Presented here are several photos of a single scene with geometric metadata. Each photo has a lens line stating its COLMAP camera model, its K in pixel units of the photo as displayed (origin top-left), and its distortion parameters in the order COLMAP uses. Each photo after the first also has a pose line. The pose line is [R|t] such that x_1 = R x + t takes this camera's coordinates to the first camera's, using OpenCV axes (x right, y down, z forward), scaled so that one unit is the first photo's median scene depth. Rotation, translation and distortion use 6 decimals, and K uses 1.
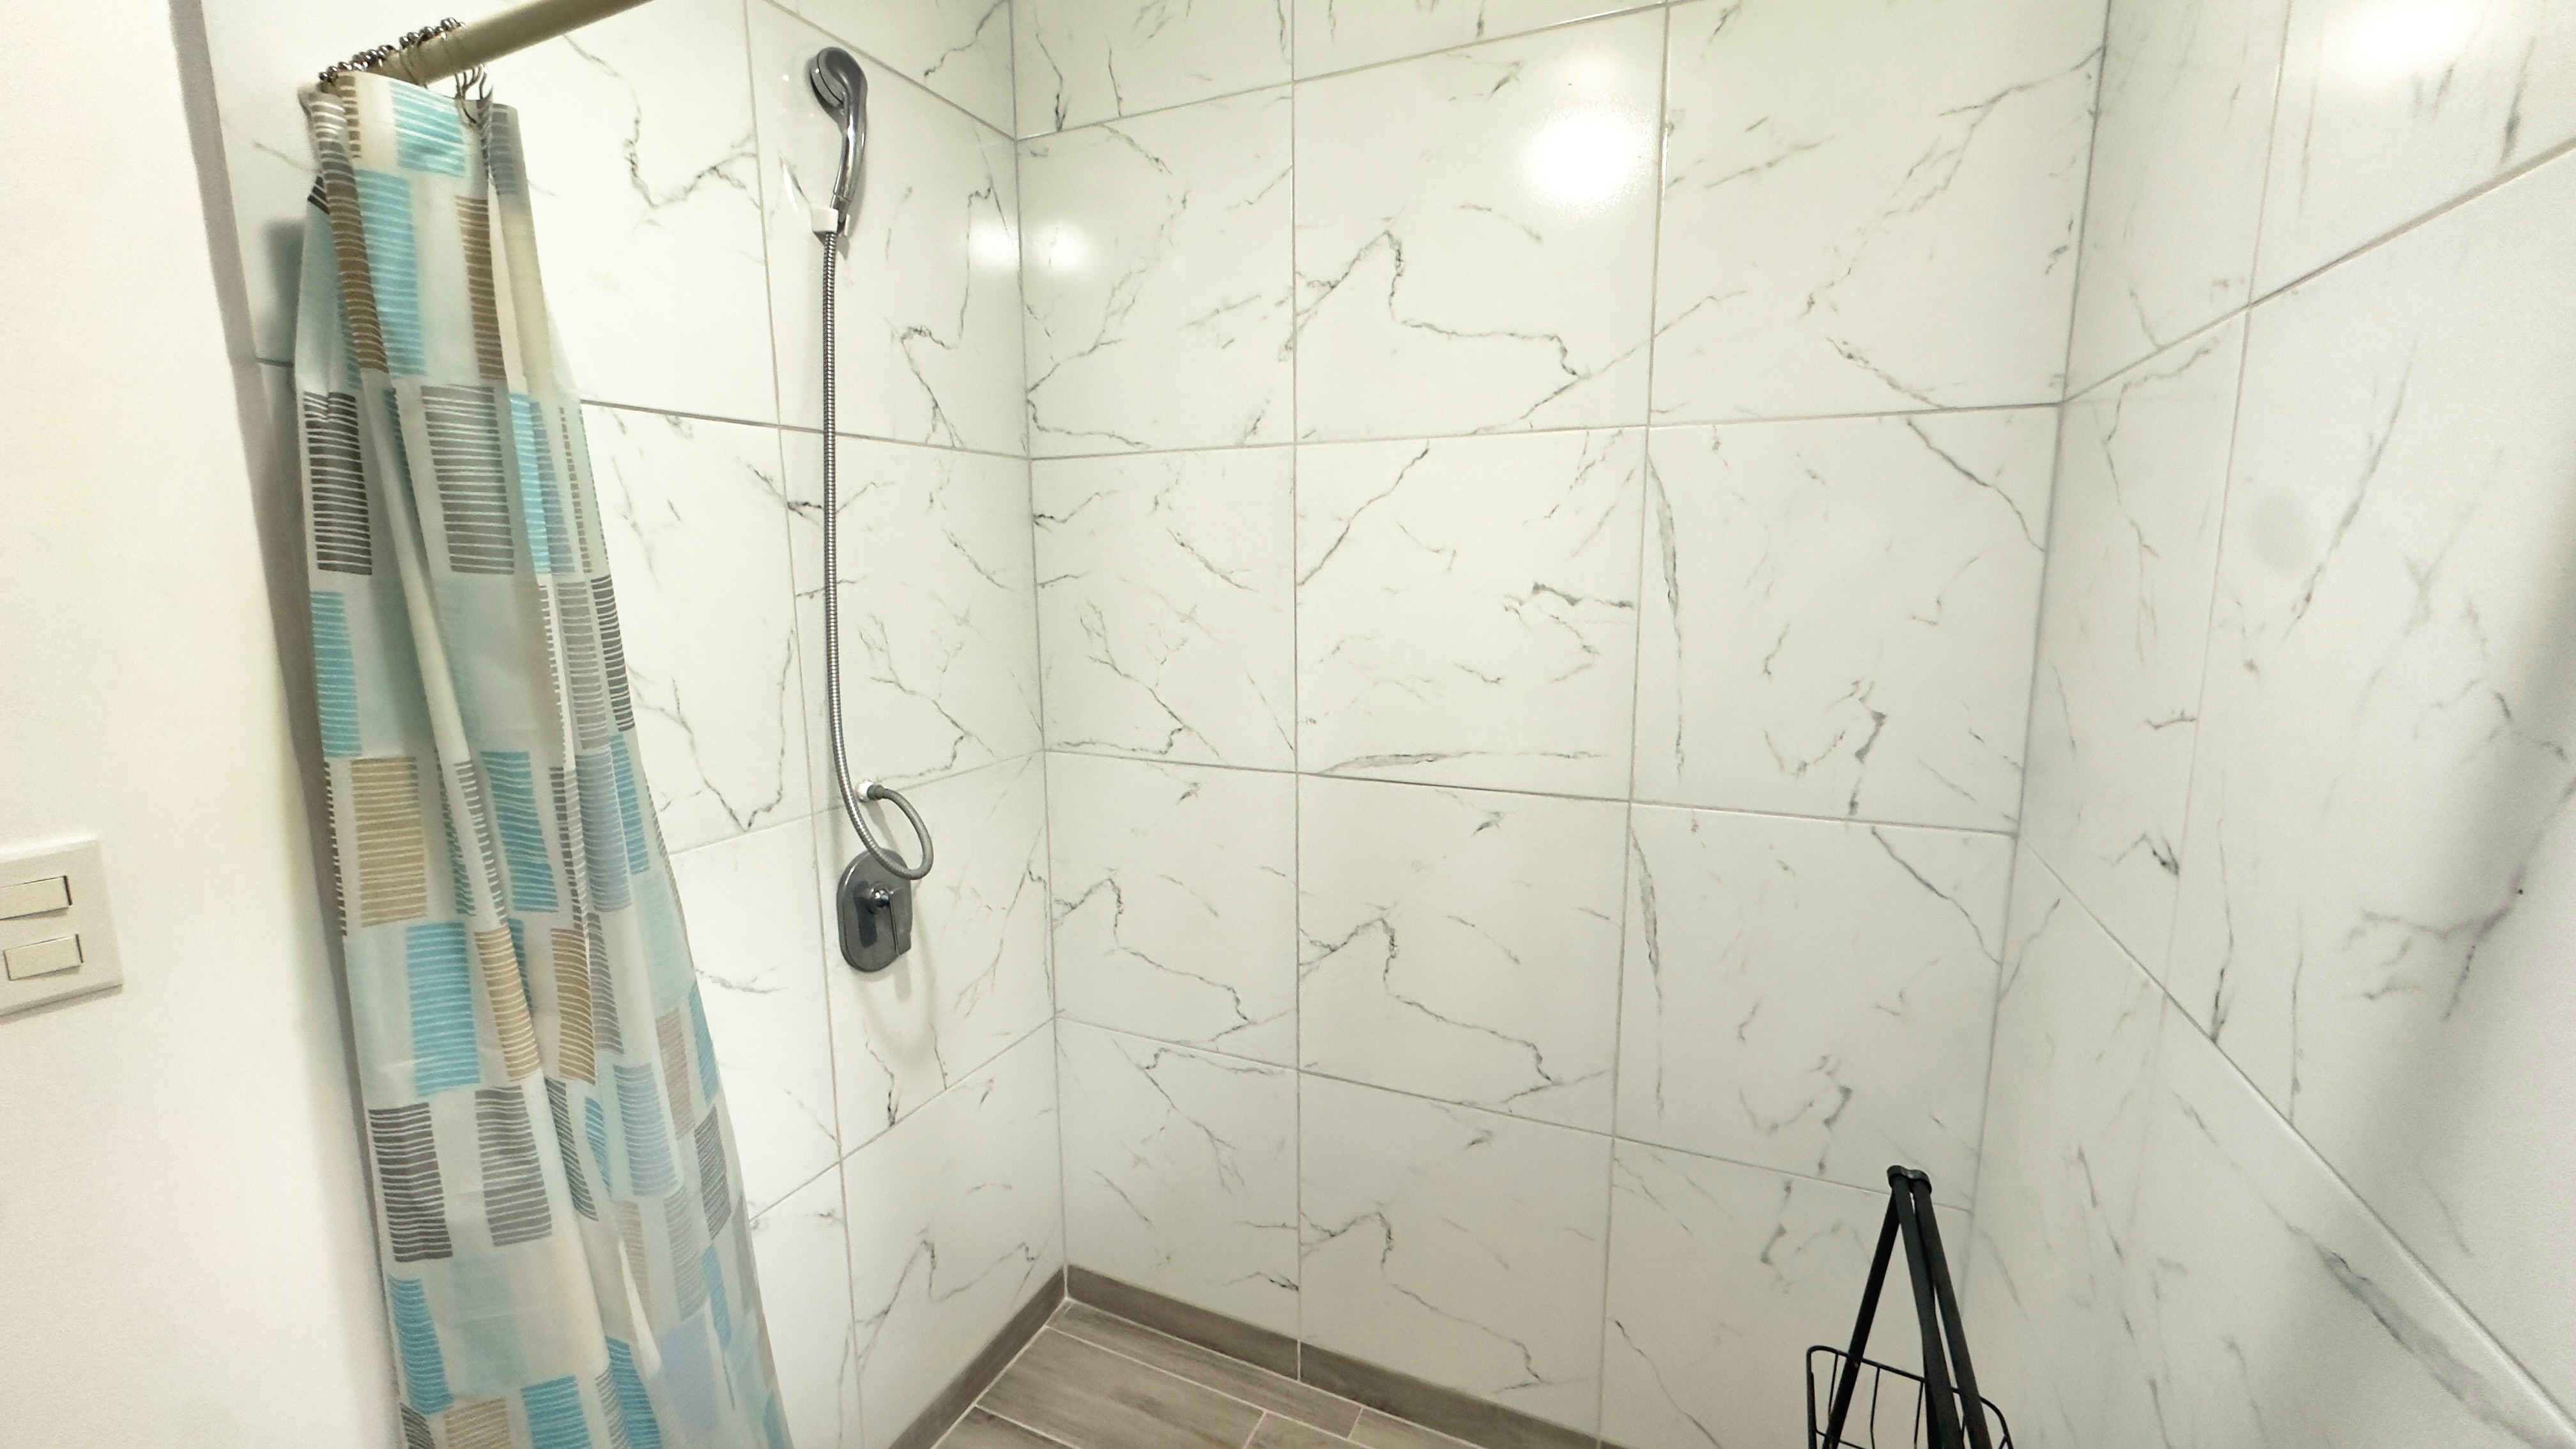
lens RADIAL K [[1030.1, 0, 1285.9], [0, 1030.1, 728.3], [0, 0, 1]] dist [-0.003643, 0.000716]
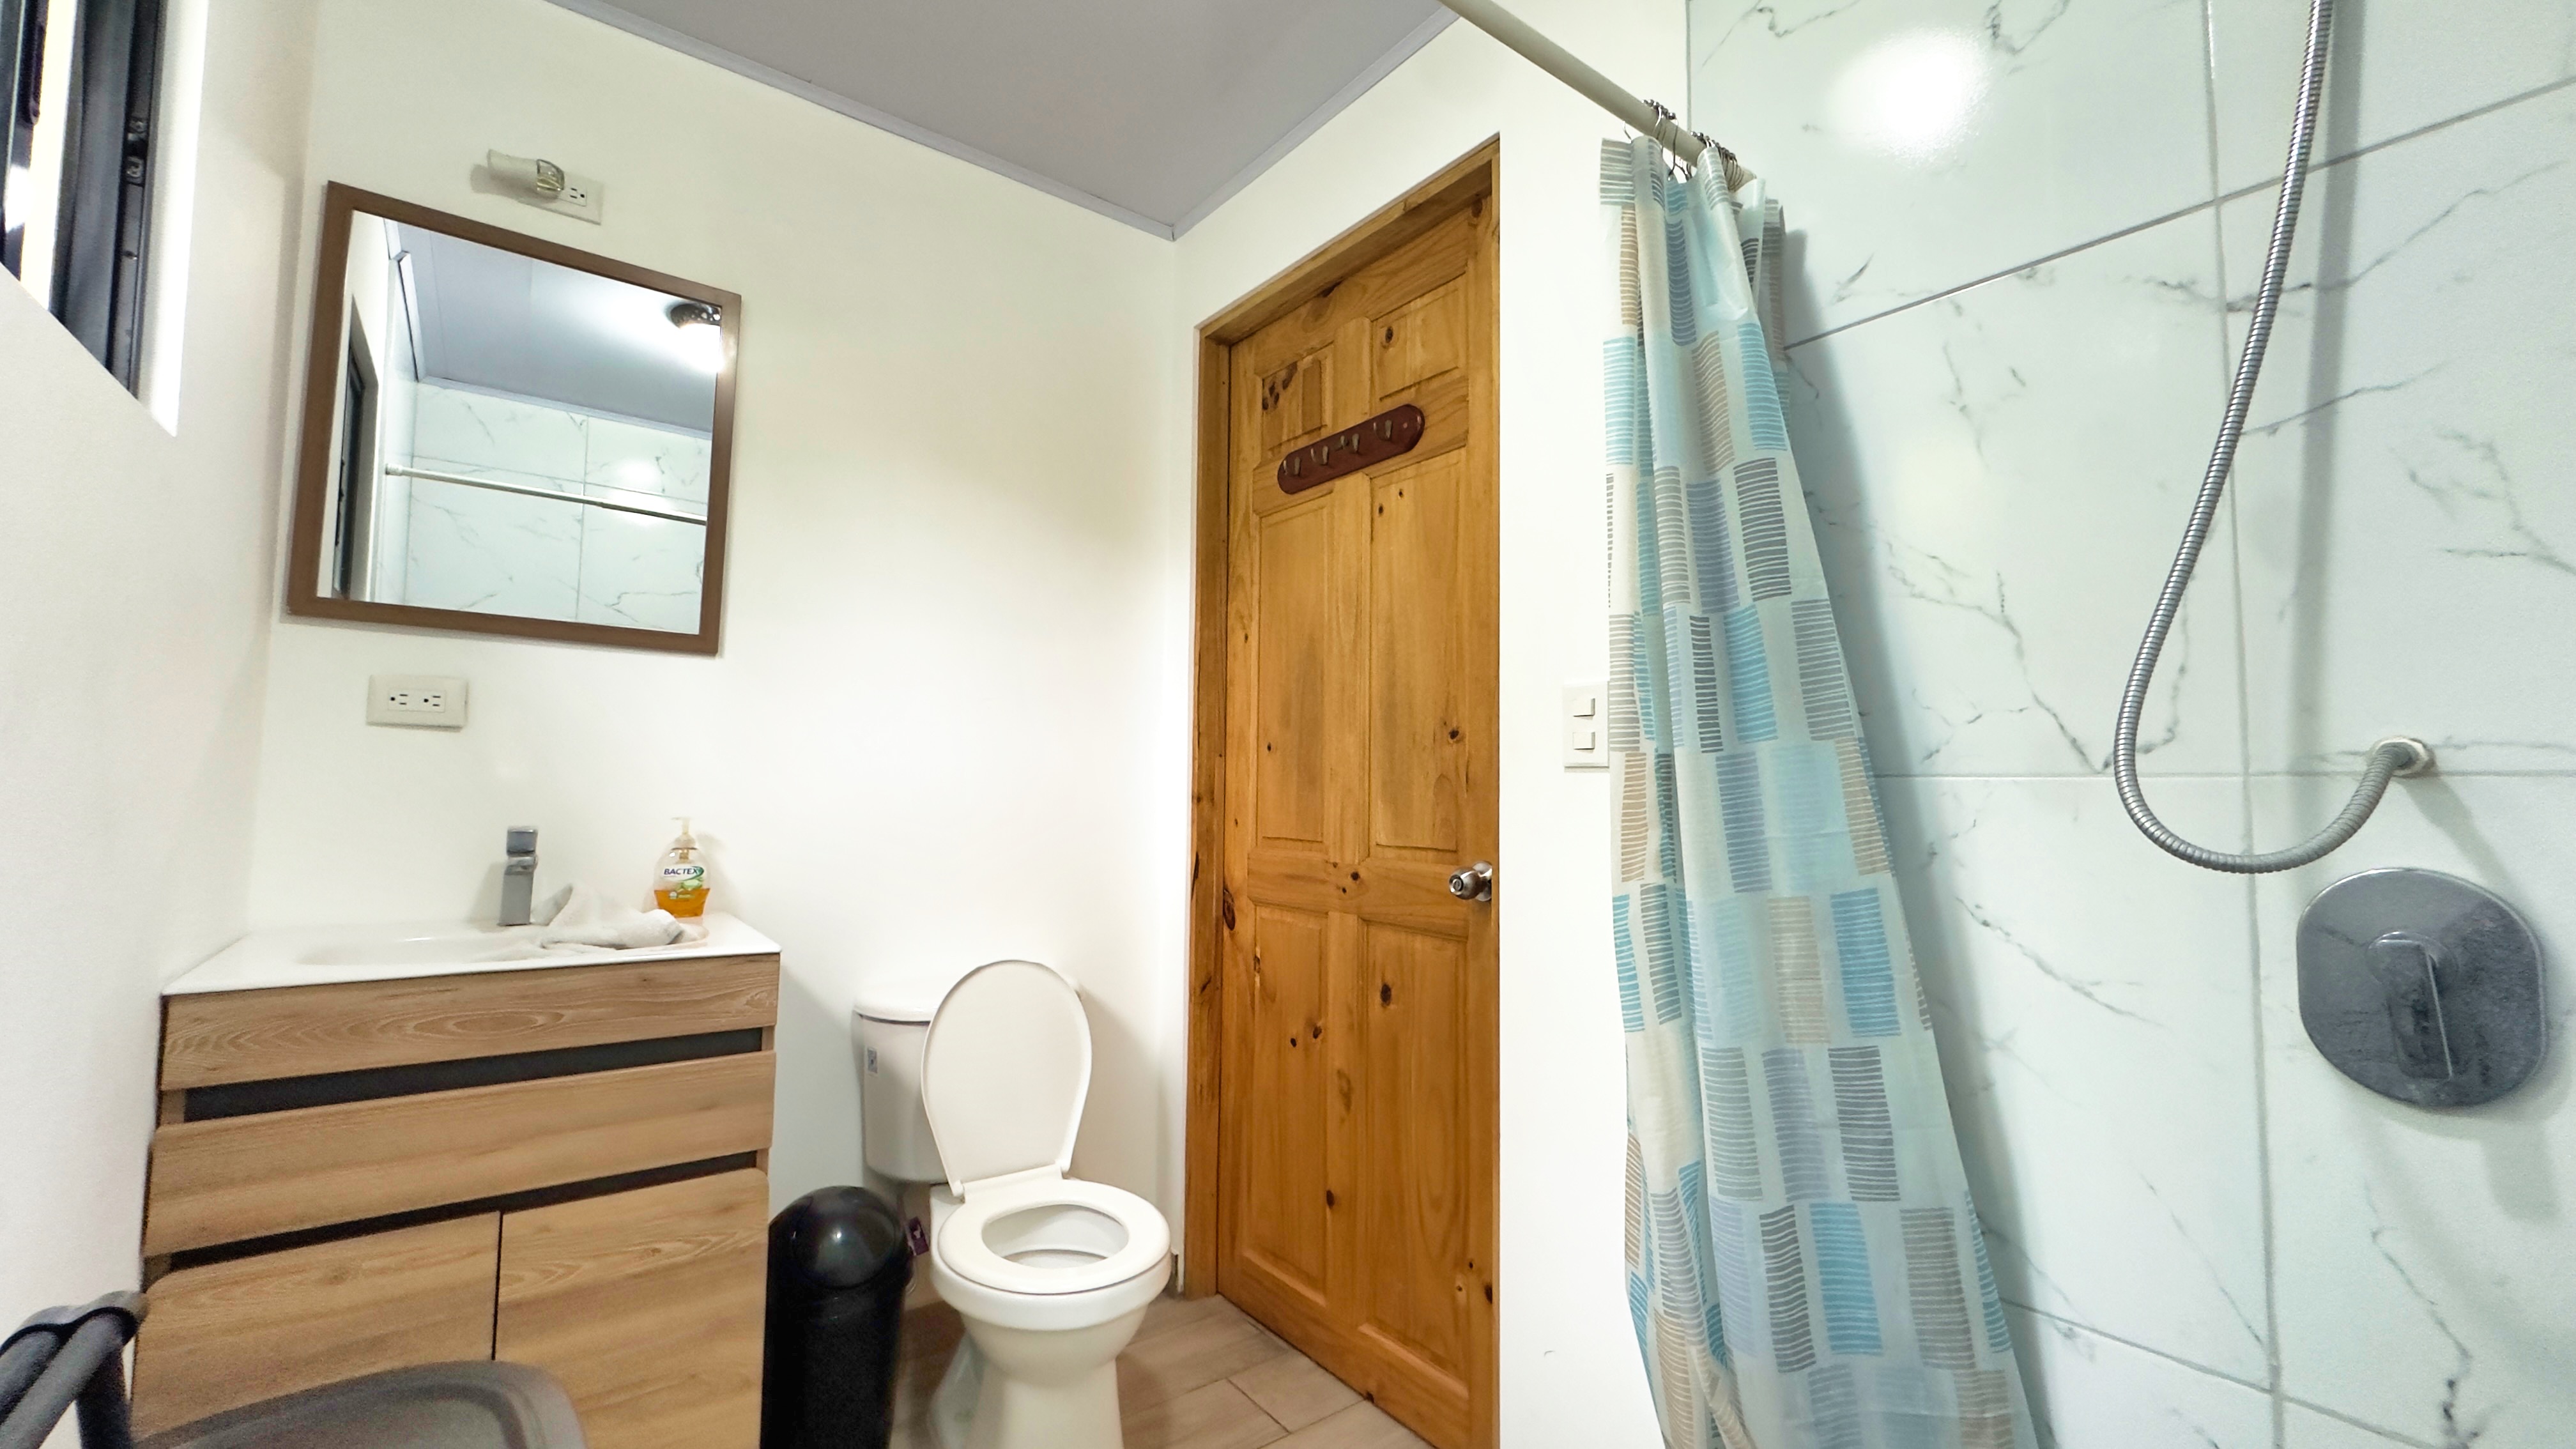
lens RADIAL K [[1030.1, 0, 1284.5], [0, 1030.1, 730.1], [0, 0, 1]] dist [-0.003643, 0.000716]
pose [[-0.481676, -0.046653, -0.875106, 0.411950], [-0.149123, 0.988382, 0.029388, 0.137218], [0.863568, 0.144654, -0.483037, 0.862383]]
